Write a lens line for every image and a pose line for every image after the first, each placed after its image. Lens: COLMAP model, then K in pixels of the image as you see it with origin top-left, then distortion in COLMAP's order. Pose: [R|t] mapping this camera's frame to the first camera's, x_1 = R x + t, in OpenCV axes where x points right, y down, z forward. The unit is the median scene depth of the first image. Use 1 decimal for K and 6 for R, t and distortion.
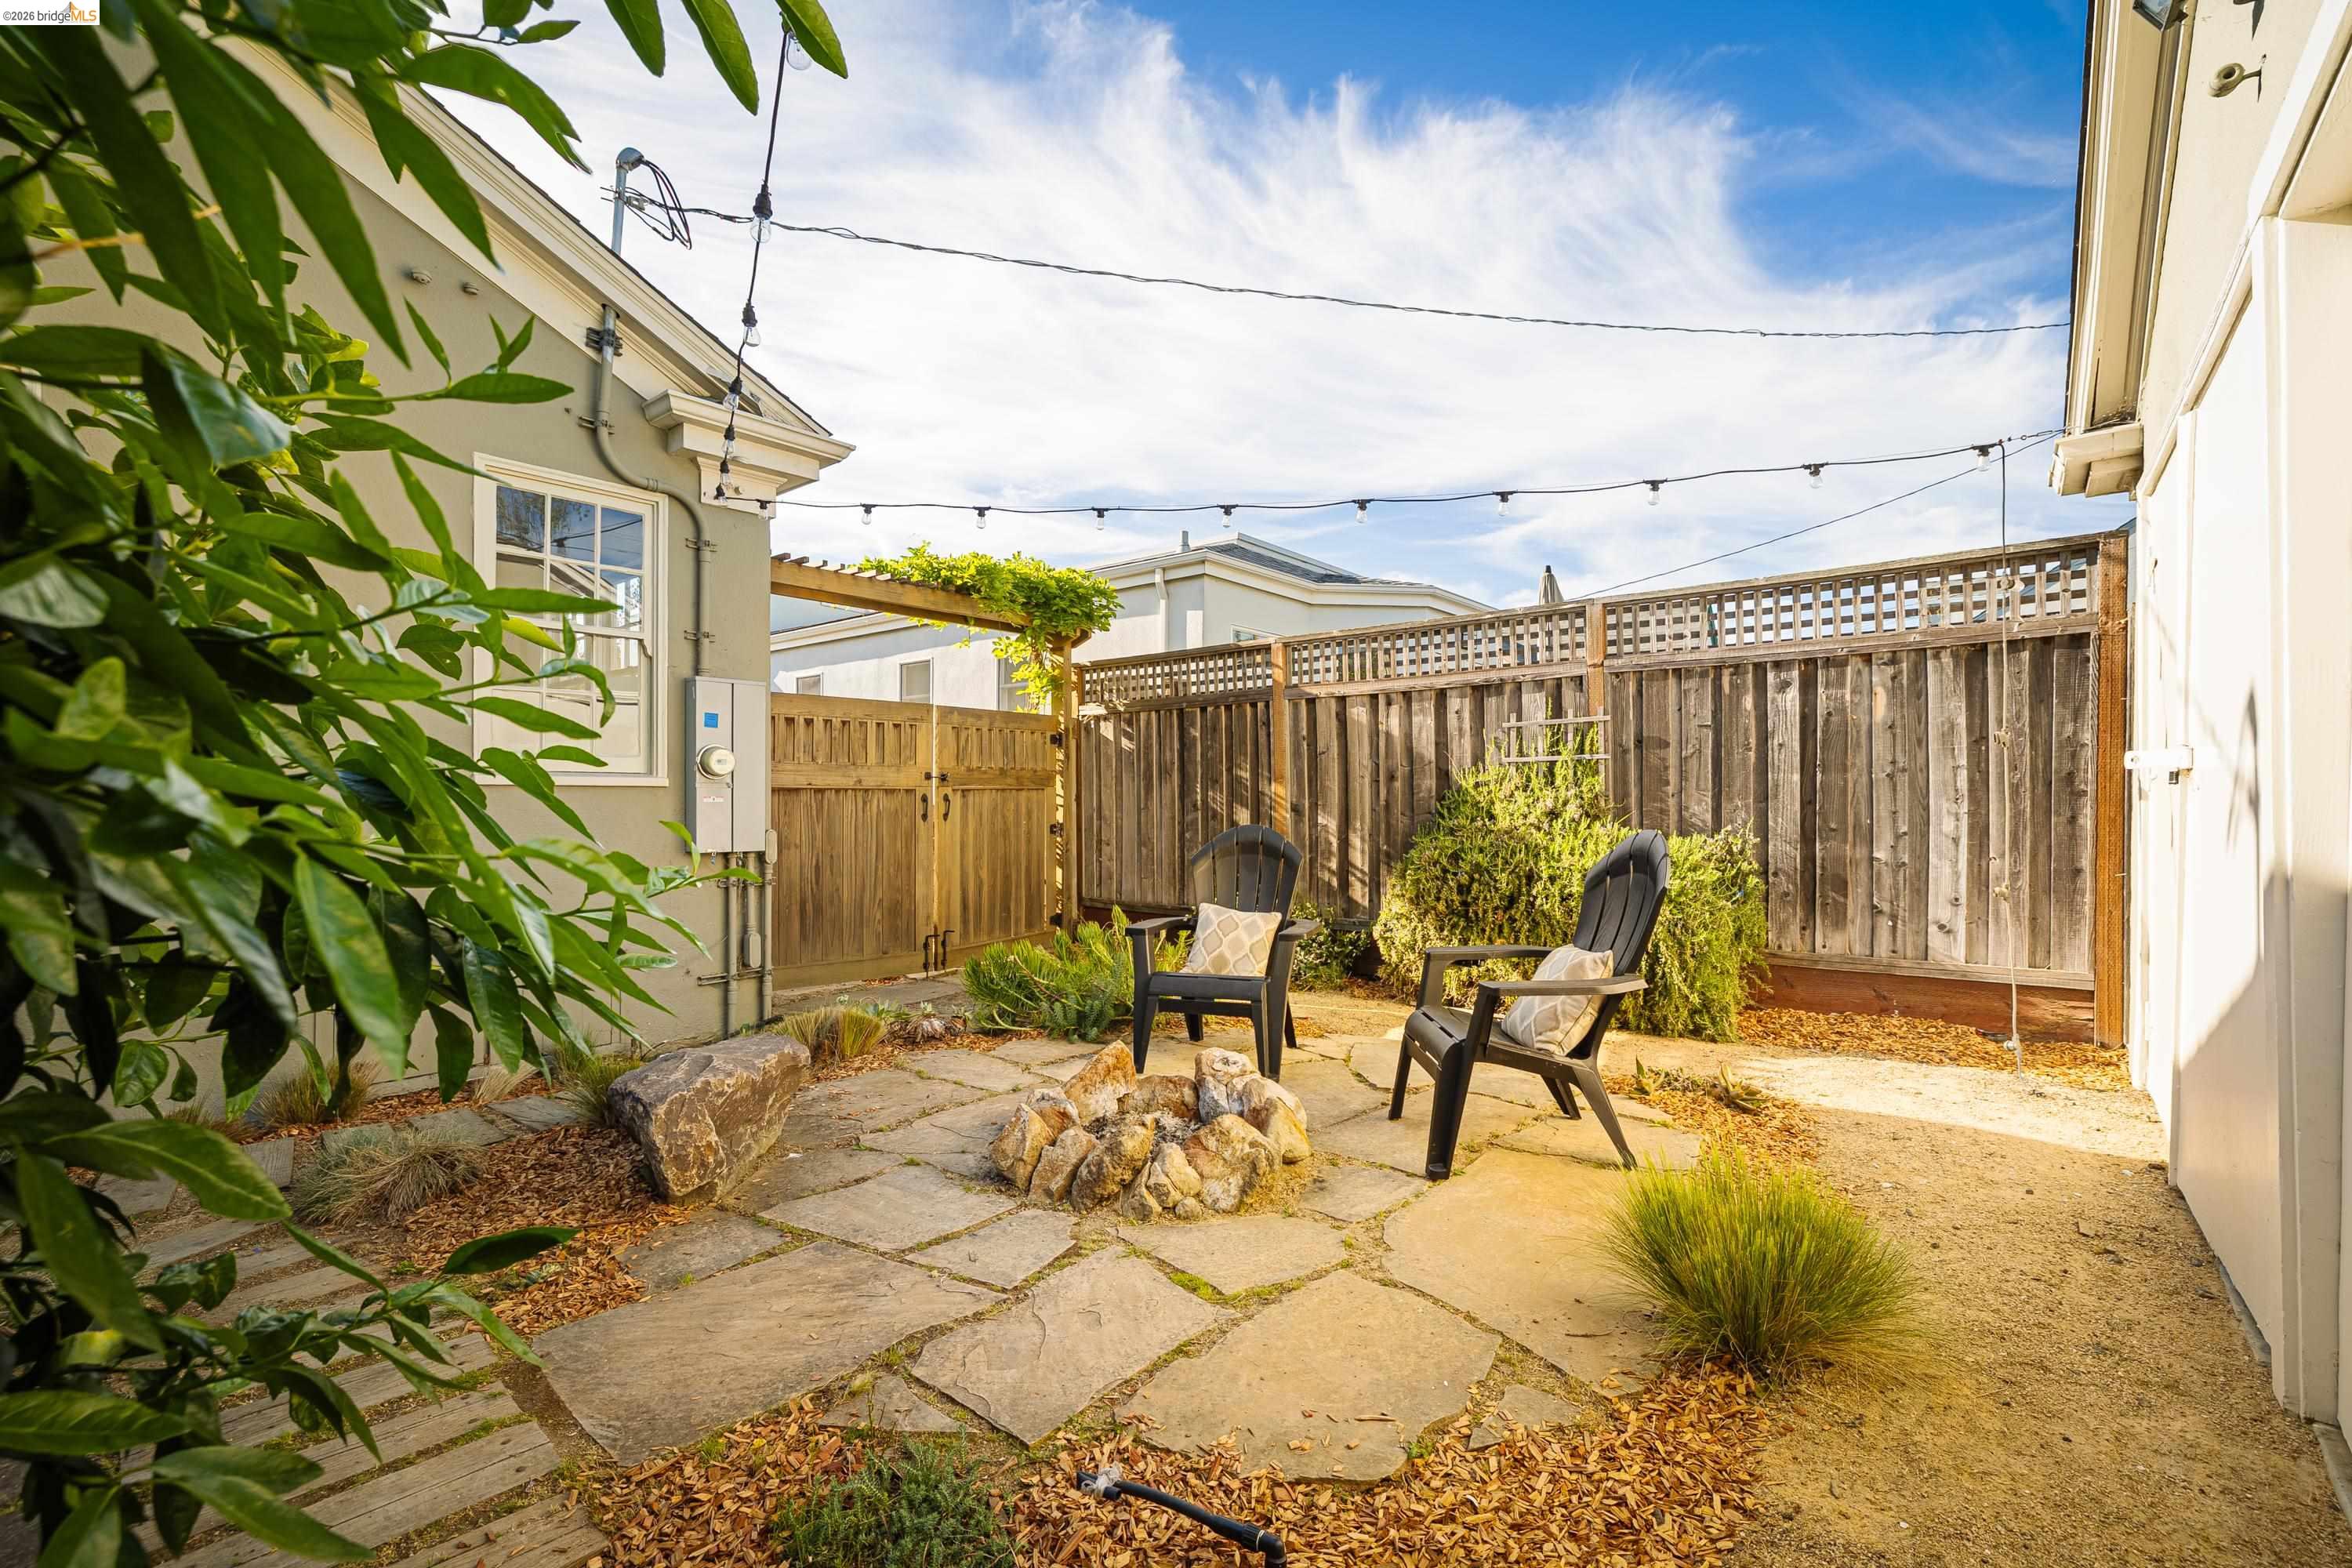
lens RADIAL K [[1027.7, 0, 1178.4], [0, 1027.7, 801.7], [0, 0, 1]] dist [-0.020511, 0.011972]
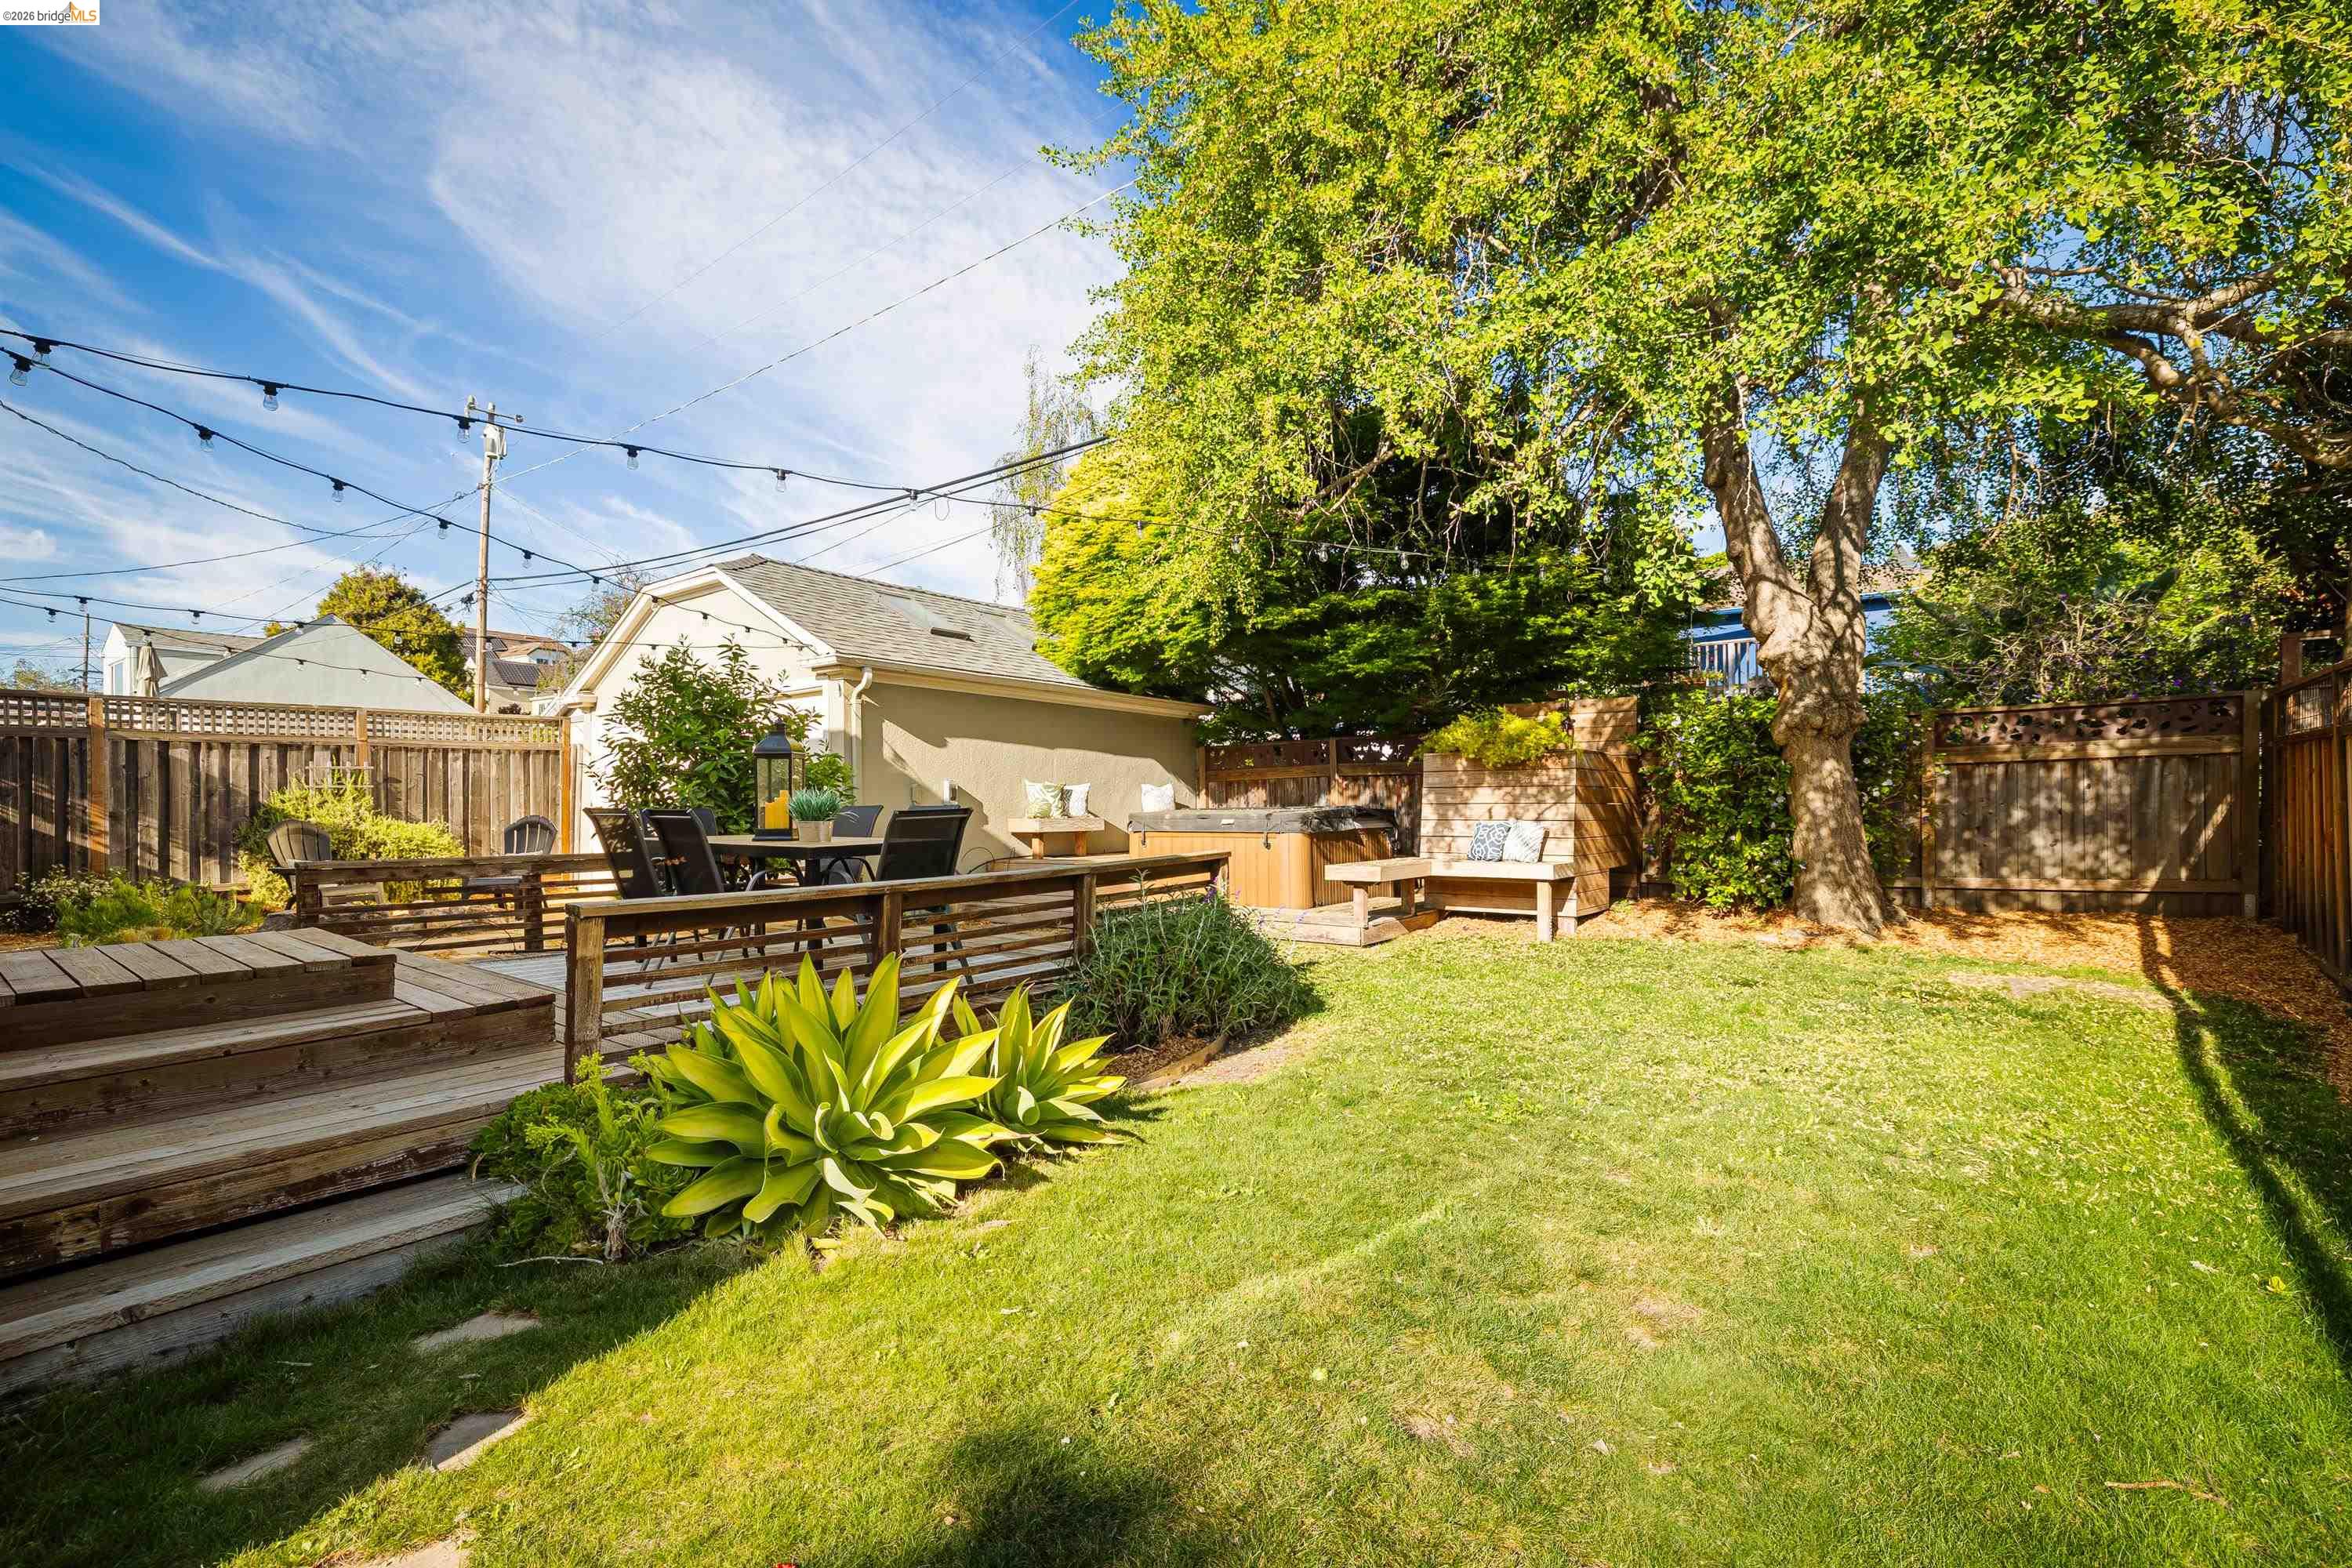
lens RADIAL K [[1056.5, 0, 1173.7], [0, 1056.5, 800.9], [0, 0, 1]] dist [-0.028565, 0.016378]
pose [[-0.017603, 0.005053, 0.999832, -1.522883], [0.008047, 0.999956, -0.004912, 0.006269], [-0.999813, 0.007959, -0.017643, -0.503107]]
